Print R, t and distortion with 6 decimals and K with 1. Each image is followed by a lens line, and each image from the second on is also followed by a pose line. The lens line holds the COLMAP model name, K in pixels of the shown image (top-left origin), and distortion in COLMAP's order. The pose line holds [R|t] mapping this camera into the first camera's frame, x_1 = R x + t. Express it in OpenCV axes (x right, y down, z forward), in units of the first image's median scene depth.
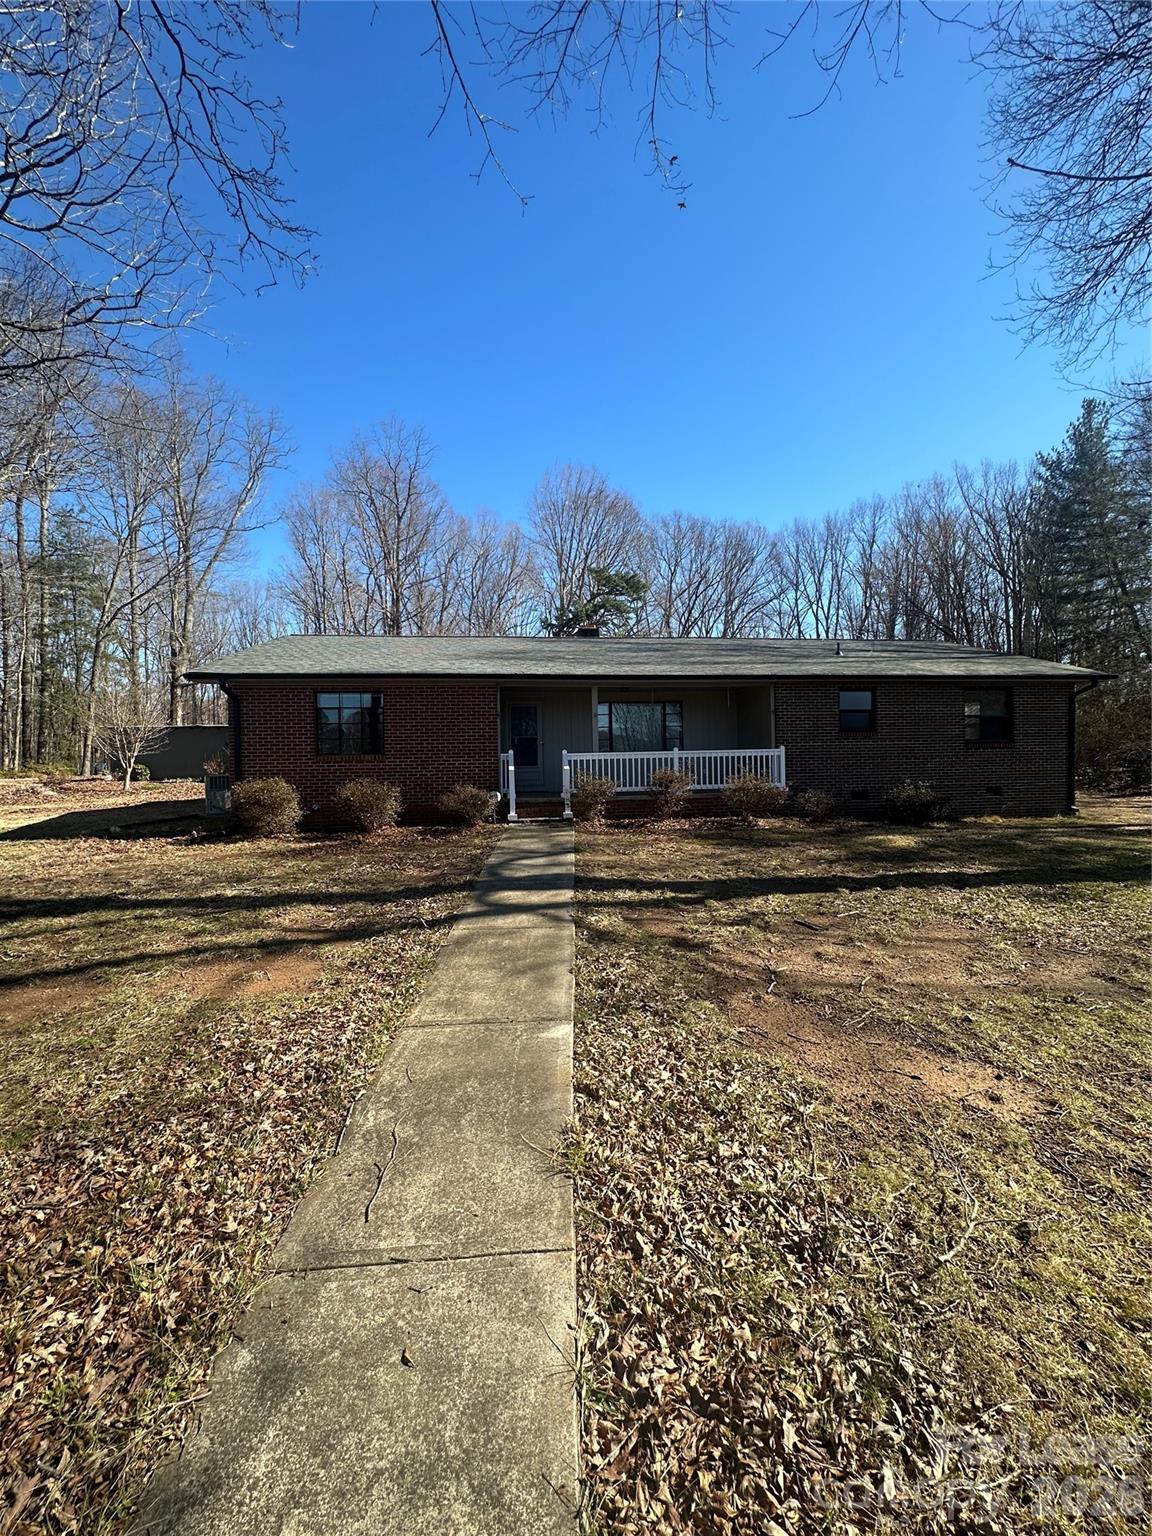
lens RADIAL K [[611.4, 0, 575.4], [0, 611.4, 764.5], [0, 0, 1]] dist [0.002310, 0.000079]
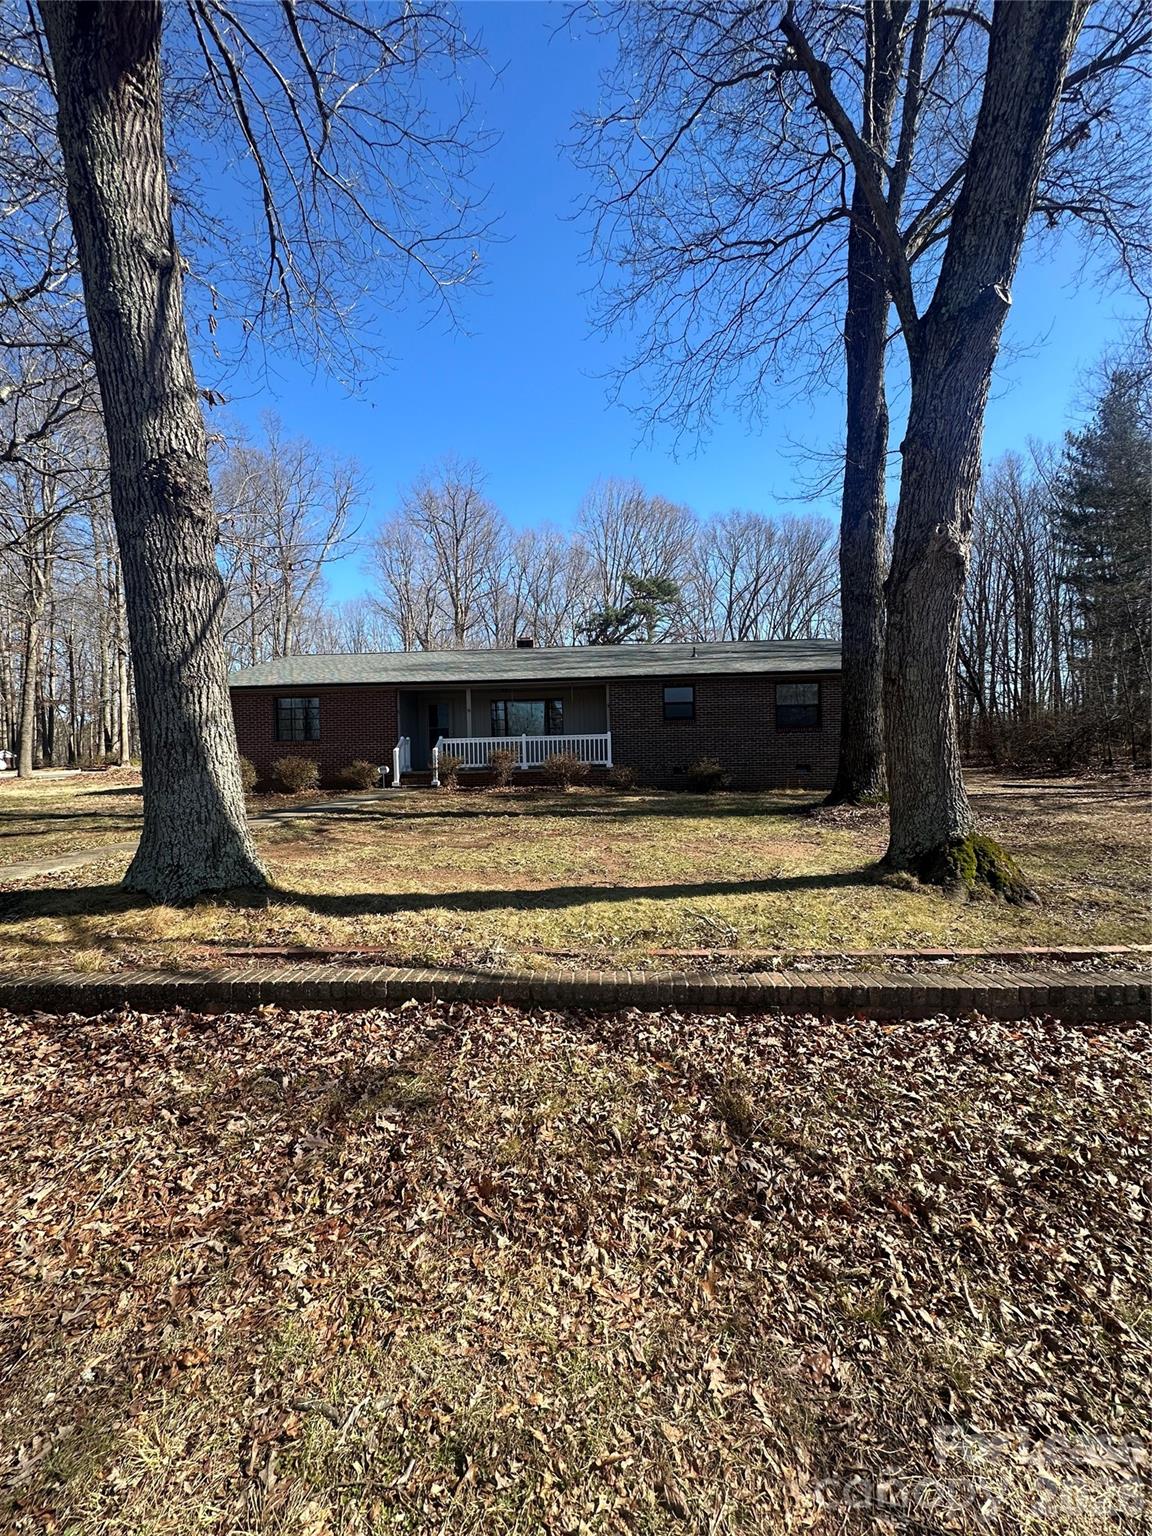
lens RADIAL K [[611.4, 0, 577.3], [0, 611.4, 770.1], [0, 0, 1]] dist [0.002310, 0.000079]
pose [[0.982814, -0.000563, -0.184600, 0.480323], [0.002375, 0.999951, 0.009592, 0.035610], [0.184586, -0.009865, 0.982767, -0.258356]]
